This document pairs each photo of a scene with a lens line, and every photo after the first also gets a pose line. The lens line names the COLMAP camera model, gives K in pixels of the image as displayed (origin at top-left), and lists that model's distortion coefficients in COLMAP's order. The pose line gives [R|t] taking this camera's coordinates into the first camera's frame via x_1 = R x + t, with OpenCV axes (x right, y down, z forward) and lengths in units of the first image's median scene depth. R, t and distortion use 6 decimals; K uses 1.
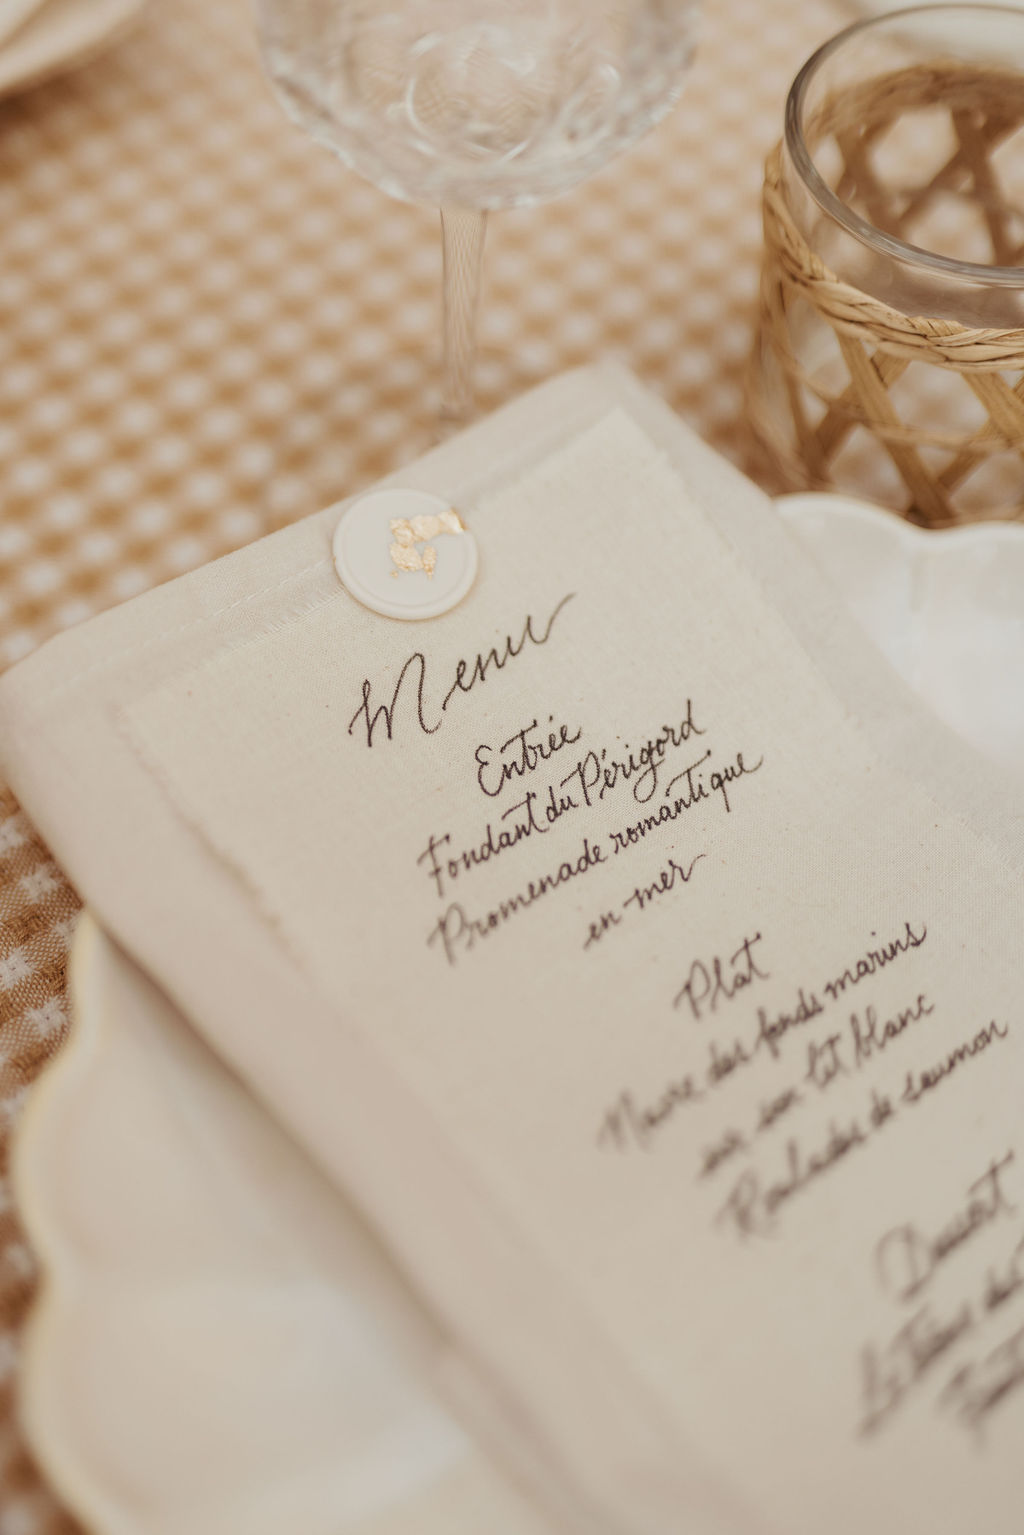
lens RADIAL K [[2239.0, 0, 508.3], [0, 2239.0, 753.6], [0, 0, 1]] dist [-0.010992, 0.000000]
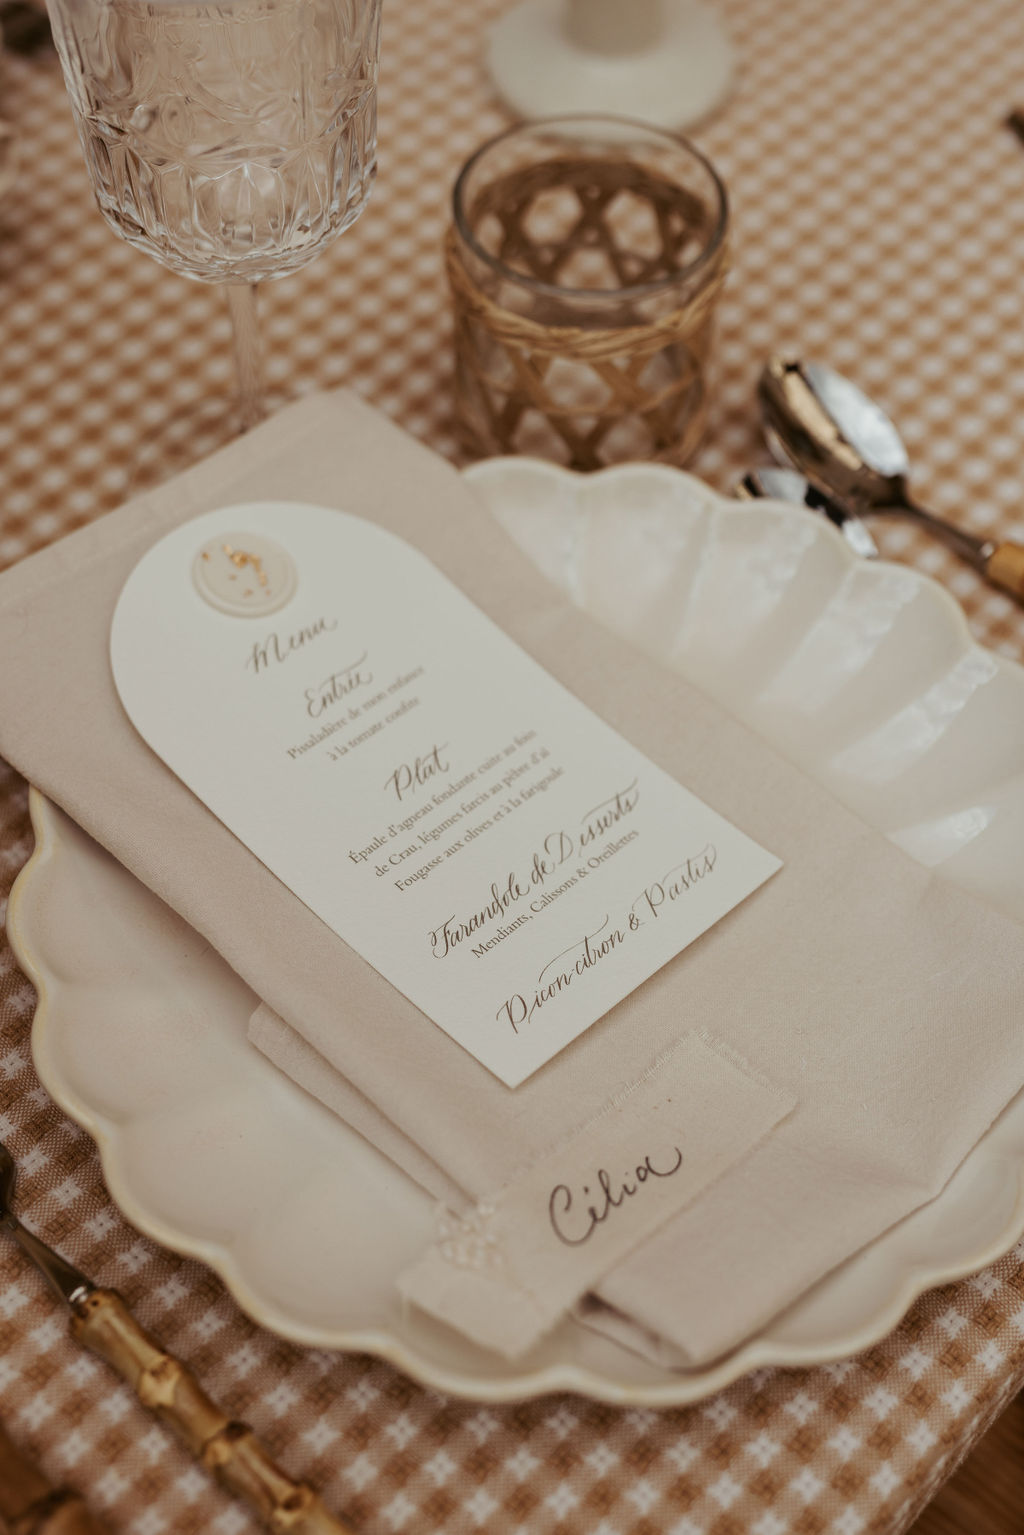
lens RADIAL K [[2239.0, 0, 509.1], [0, 2239.0, 784.4], [0, 0, 1]] dist [-0.010992, 0.000000]
pose [[0.992277, -0.108174, 0.060707, 0.027763], [0.109719, 0.993703, -0.022702, 0.122639], [-0.057869, 0.029188, 0.997897, -0.425205]]
